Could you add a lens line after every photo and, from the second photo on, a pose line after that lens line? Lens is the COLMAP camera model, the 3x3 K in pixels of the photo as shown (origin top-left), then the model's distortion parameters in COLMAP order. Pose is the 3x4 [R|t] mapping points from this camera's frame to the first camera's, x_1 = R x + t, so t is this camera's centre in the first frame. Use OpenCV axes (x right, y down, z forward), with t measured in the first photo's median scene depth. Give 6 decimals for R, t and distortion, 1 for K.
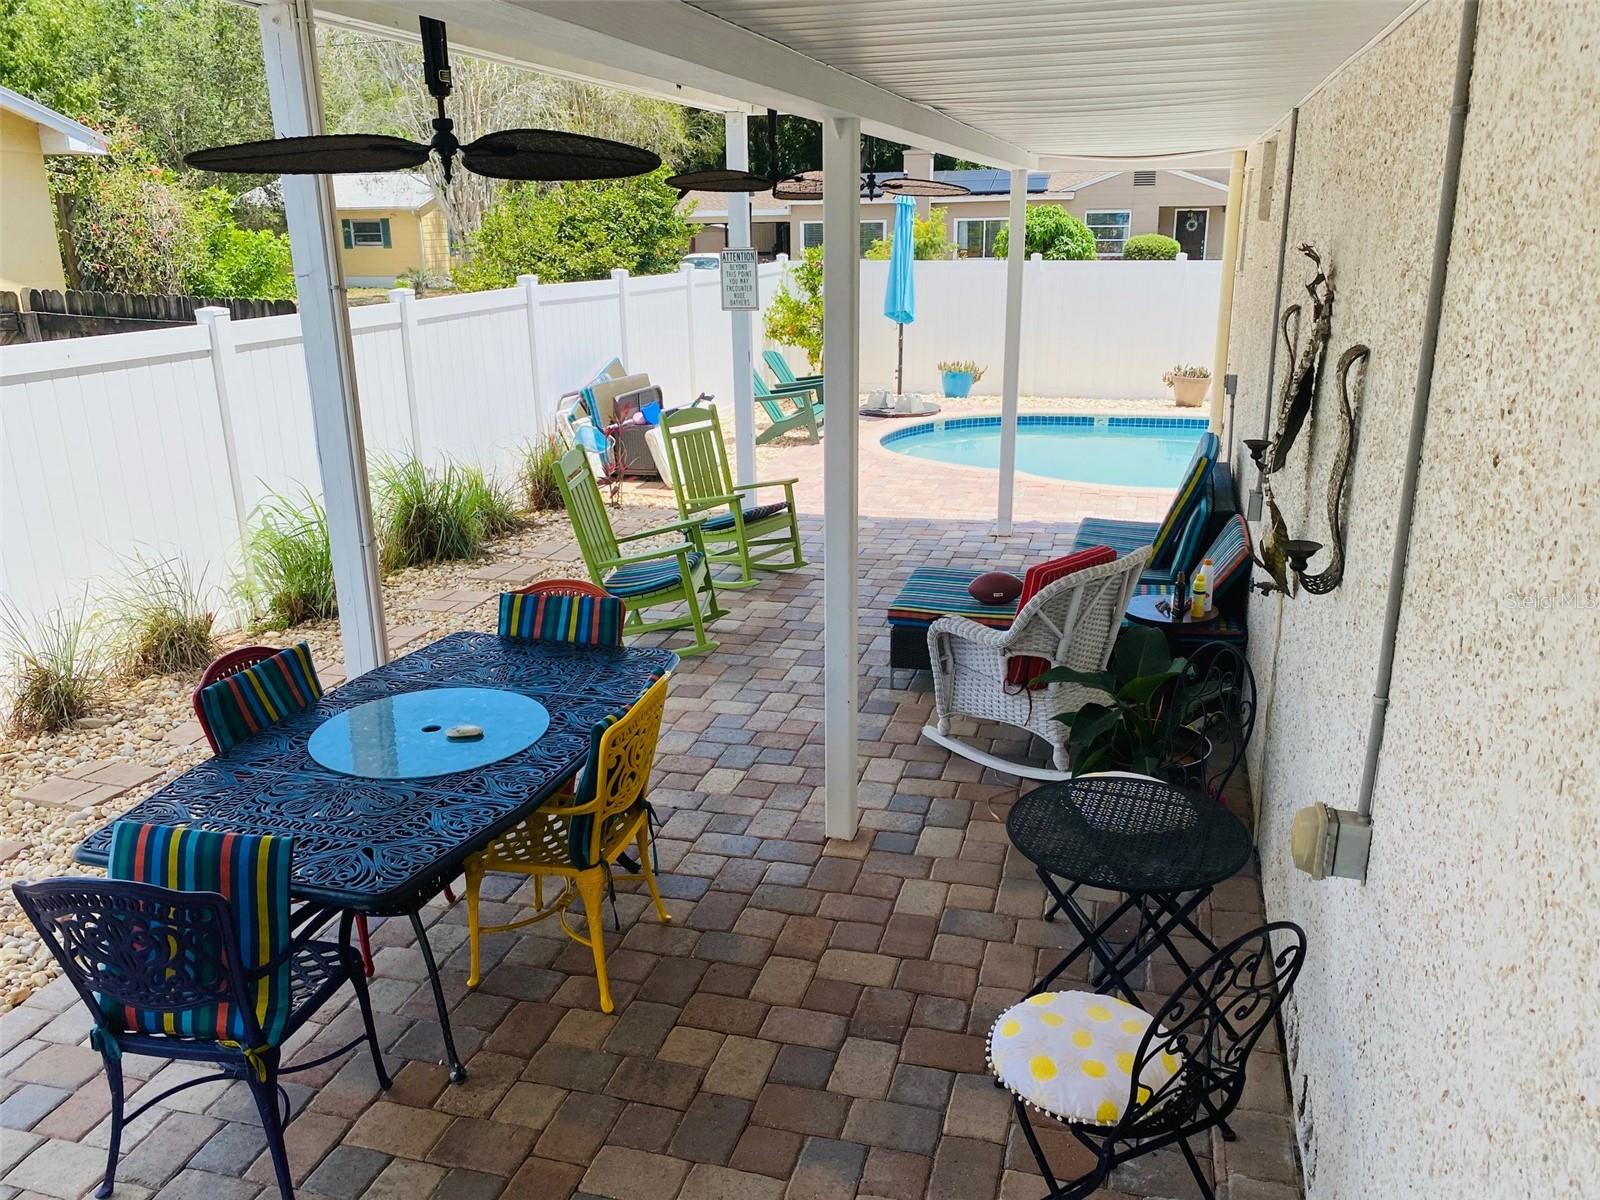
lens RADIAL K [[1233.4, 0, 801.3], [0, 1233.4, 592.4], [0, 0, 1]] dist [0.050803, -0.058871]
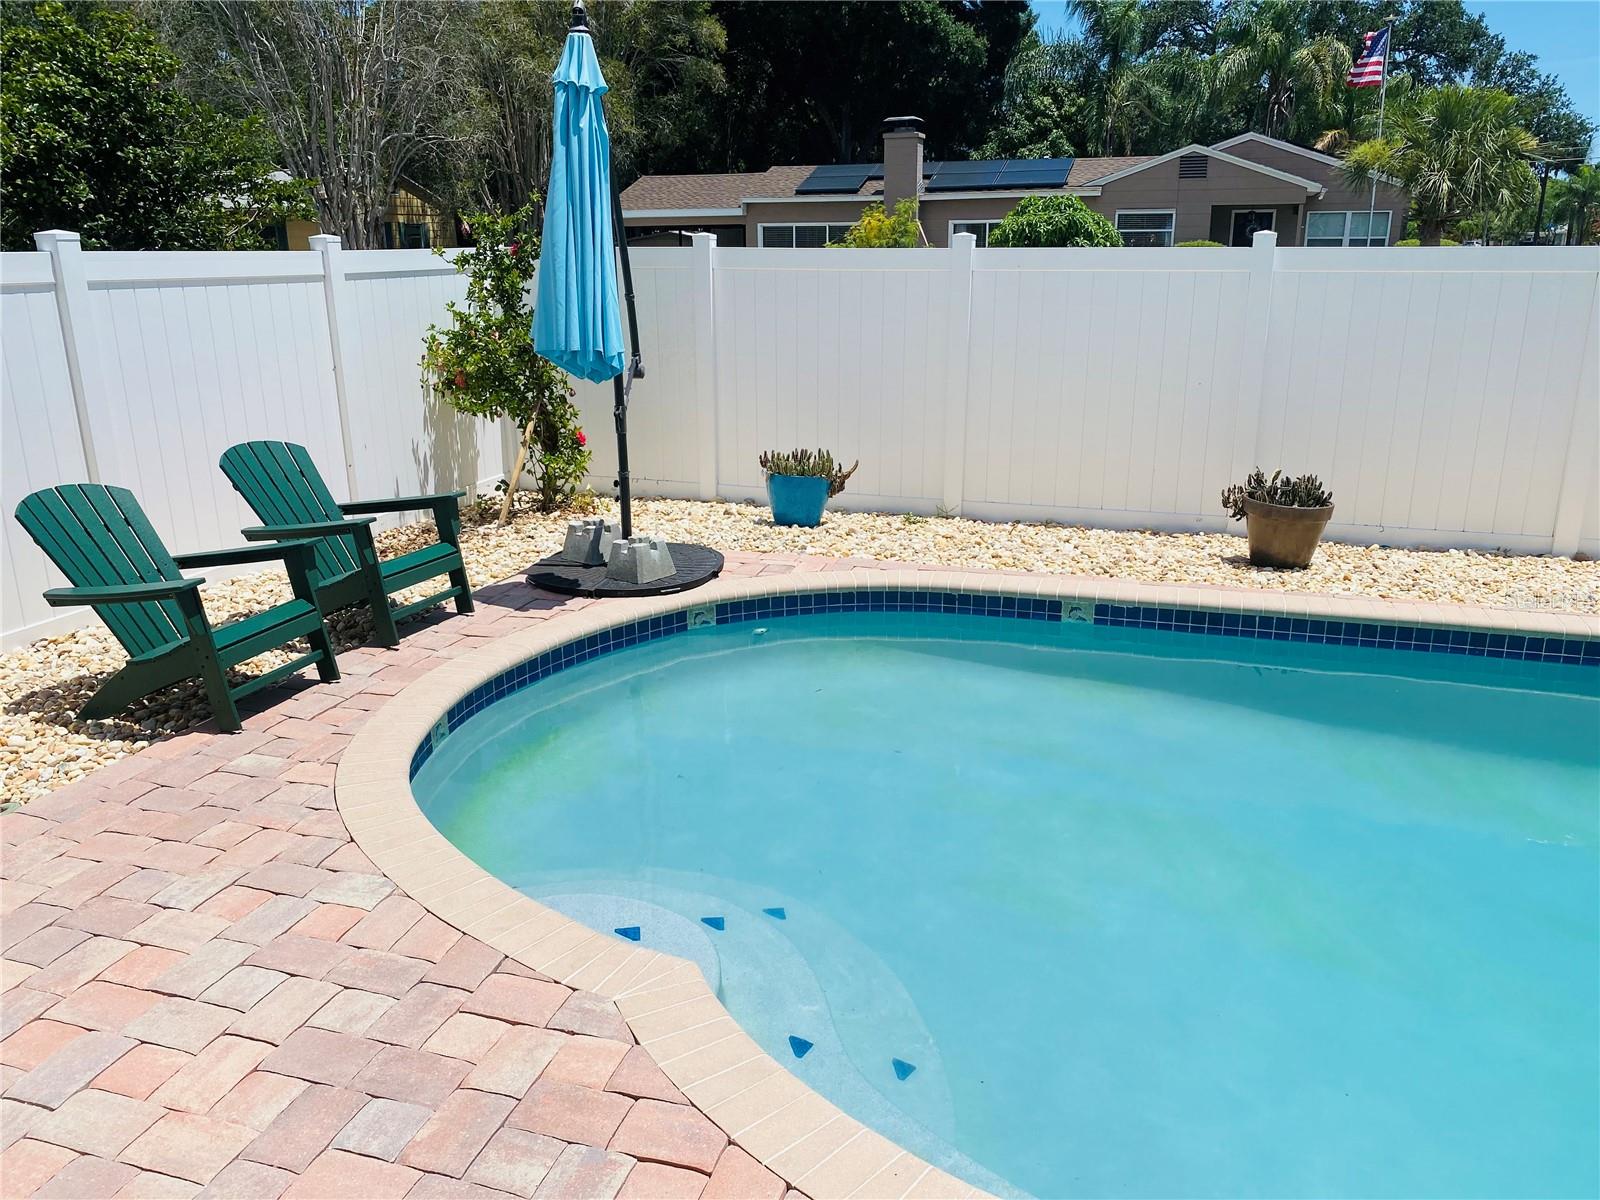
lens RADIAL K [[1233.4, 0, 801.3], [0, 1233.4, 592.4], [0, 0, 1]] dist [0.050803, -0.058871]
pose [[0.999289, 0.015604, -0.034326, 0.151164], [-0.016165, 0.999739, -0.016136, -0.127548], [0.034065, 0.016680, 0.999280, 0.532507]]
